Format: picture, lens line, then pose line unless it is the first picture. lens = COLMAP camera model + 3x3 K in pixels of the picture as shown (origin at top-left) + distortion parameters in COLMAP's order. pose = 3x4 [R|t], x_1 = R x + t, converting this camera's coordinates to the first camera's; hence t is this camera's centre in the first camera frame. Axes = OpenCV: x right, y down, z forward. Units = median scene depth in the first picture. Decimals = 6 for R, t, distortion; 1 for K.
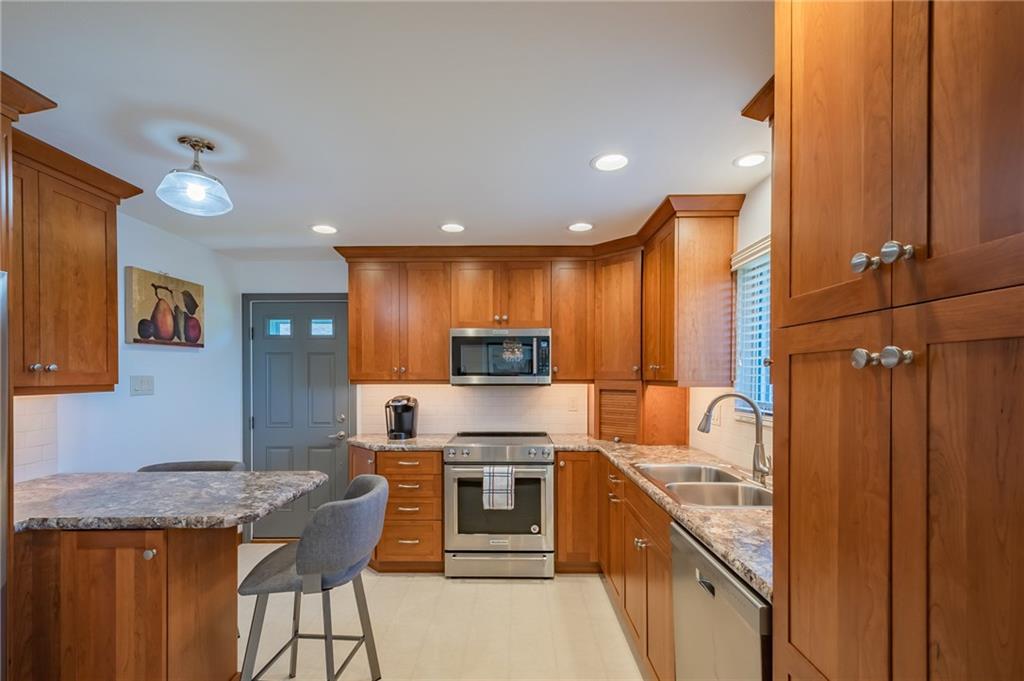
lens RADIAL K [[450.1, 0, 509.4], [0, 450.1, 377.3], [0, 0, 1]] dist [0.013070, -0.000418]
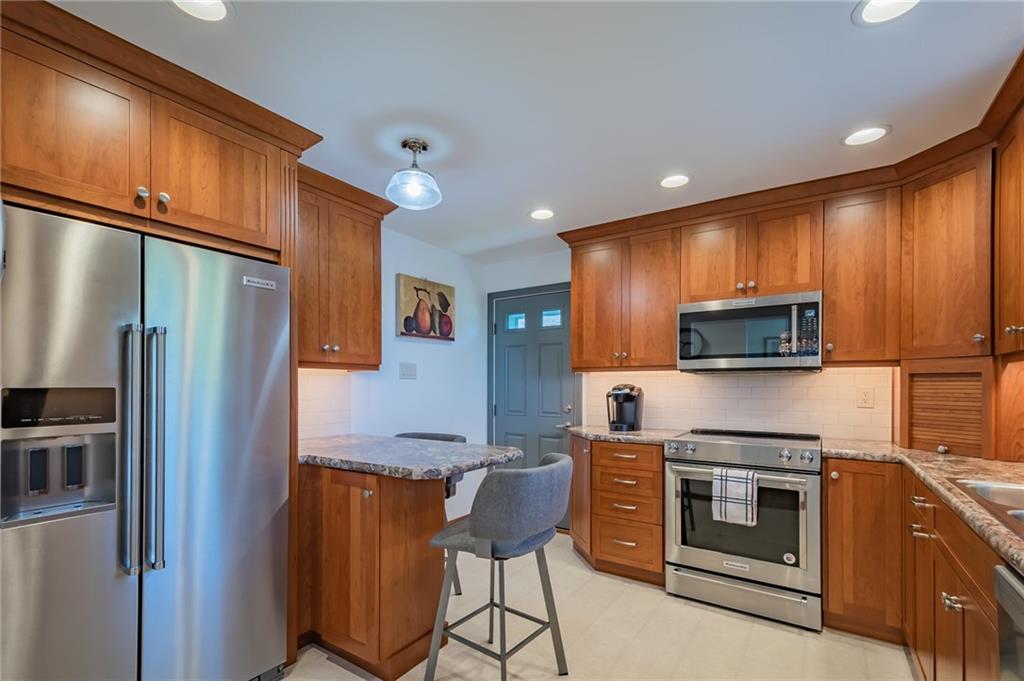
lens RADIAL K [[462.7, 0, 510.2], [0, 462.7, 388.2], [0, 0, 1]] dist [0.018655, -0.012273]
pose [[0.834230, 0.002889, -0.551409, 0.095812], [-0.005079, 0.999984, -0.002445, 0.058543], [0.551393, 0.004840, 0.834231, 0.099511]]
